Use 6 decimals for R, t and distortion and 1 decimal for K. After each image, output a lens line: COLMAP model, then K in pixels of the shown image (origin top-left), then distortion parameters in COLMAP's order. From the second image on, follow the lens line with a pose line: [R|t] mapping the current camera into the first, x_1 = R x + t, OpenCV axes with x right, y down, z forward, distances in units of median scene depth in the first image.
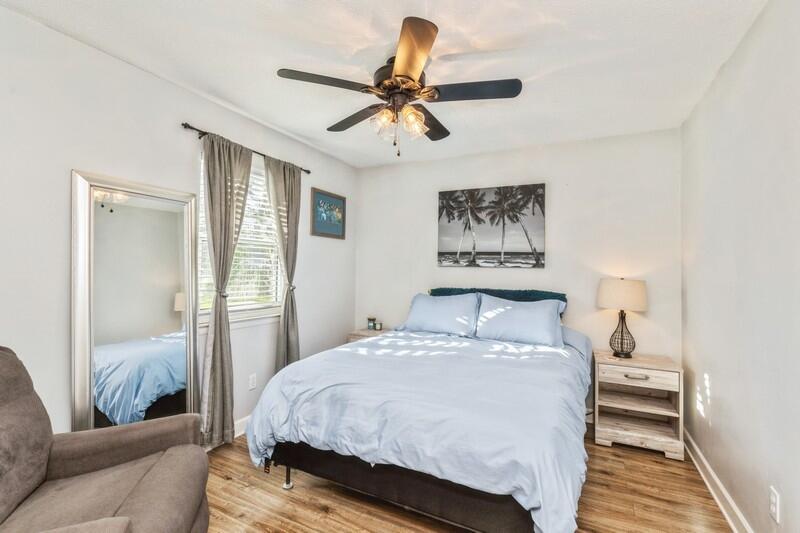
lens RADIAL K [[358.0, 0, 400.3], [0, 358.0, 270.5], [0, 0, 1]] dist [0.002721, -0.002733]
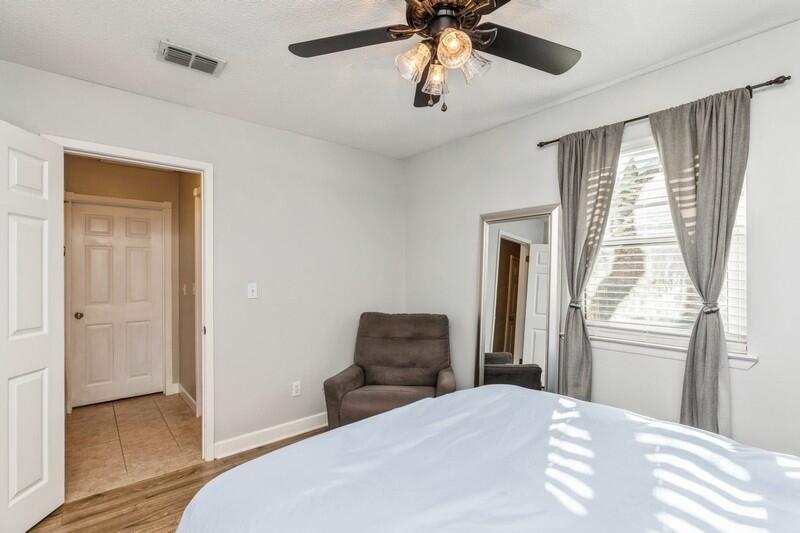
lens RADIAL K [[376.2, 0, 398.8], [0, 376.2, 270.3], [0, 0, 1]] dist [-0.001520, -0.000770]
pose [[-0.385429, -0.007089, -0.922710, 0.474333], [0.004392, 0.999945, -0.009517, -0.011051], [0.922727, -0.007720, -0.385377, 0.798143]]
